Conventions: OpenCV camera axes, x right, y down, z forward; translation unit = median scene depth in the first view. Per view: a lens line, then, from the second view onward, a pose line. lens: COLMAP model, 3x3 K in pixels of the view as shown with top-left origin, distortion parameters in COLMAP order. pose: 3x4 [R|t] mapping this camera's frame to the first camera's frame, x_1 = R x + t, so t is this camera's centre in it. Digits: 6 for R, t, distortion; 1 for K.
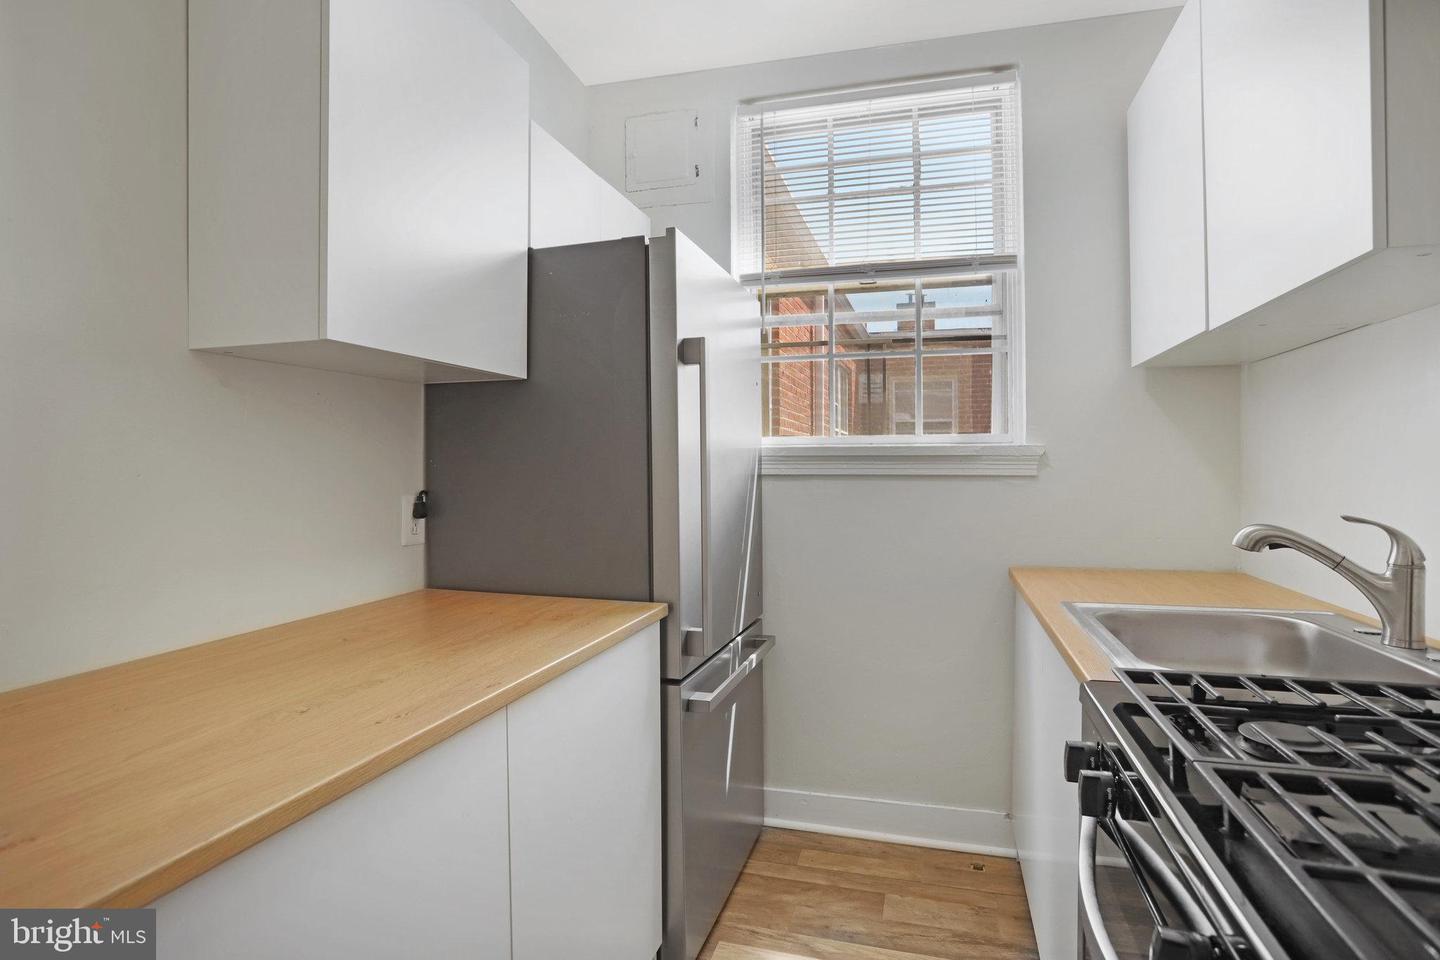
lens RADIAL K [[745.2, 0, 718.6], [0, 745.2, 474.4], [0, 0, 1]] dist [-0.065331, 0.023008]
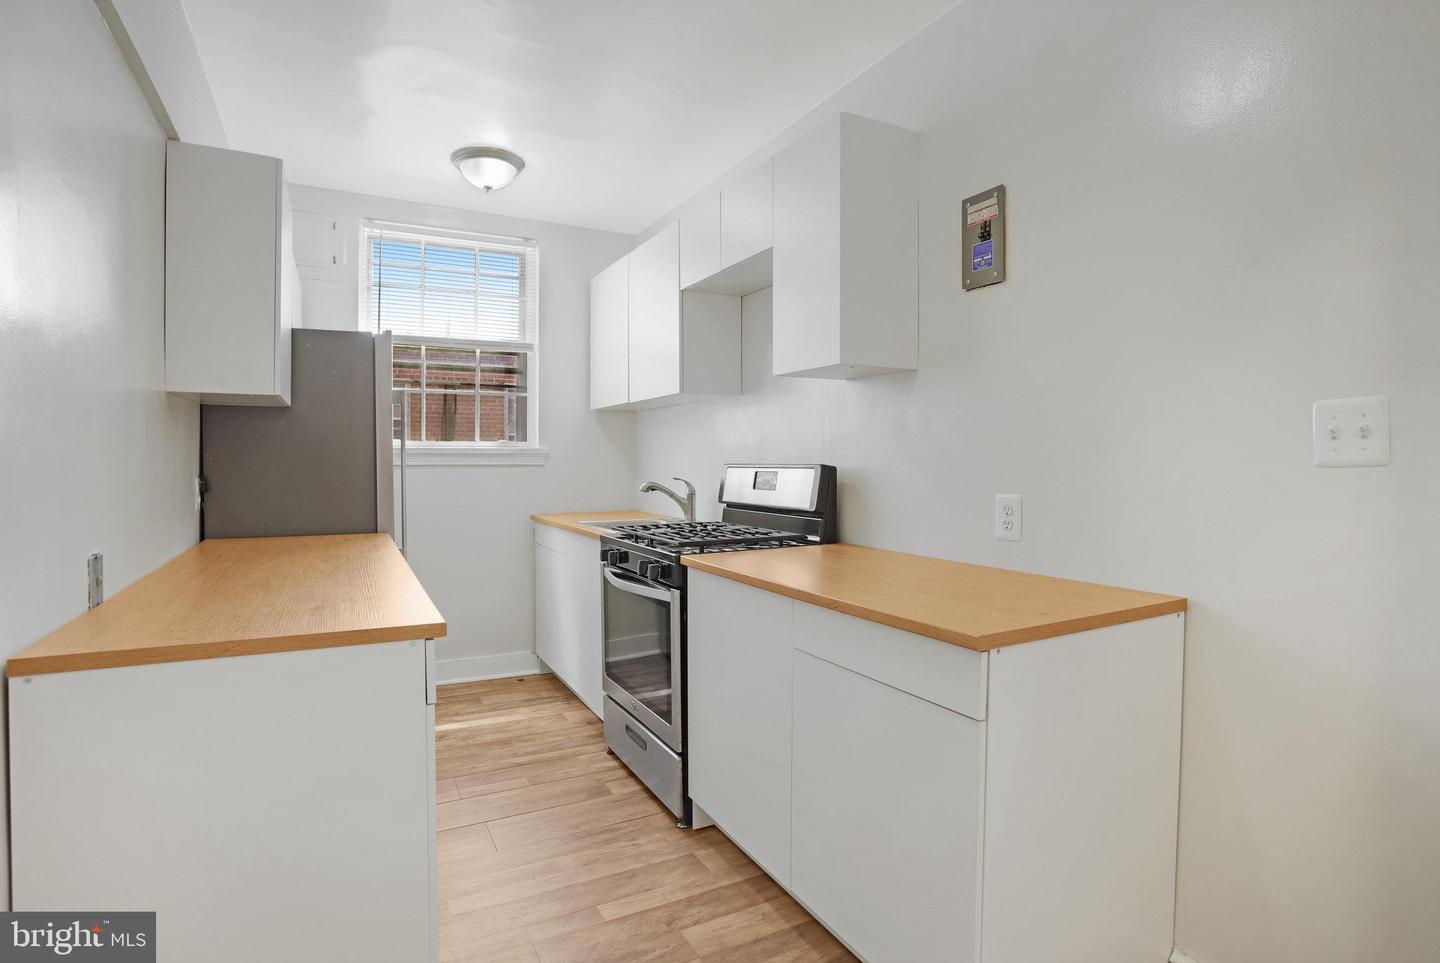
lens RADIAL K [[745.2, 0, 729.2], [0, 745.2, 476.7], [0, 0, 1]] dist [-0.065331, 0.023008]
pose [[0.711626, -0.013621, 0.702427, -0.655305], [0.005743, 0.999891, 0.013571, 0.010815], [-0.702535, -0.005623, 0.711627, -0.787488]]
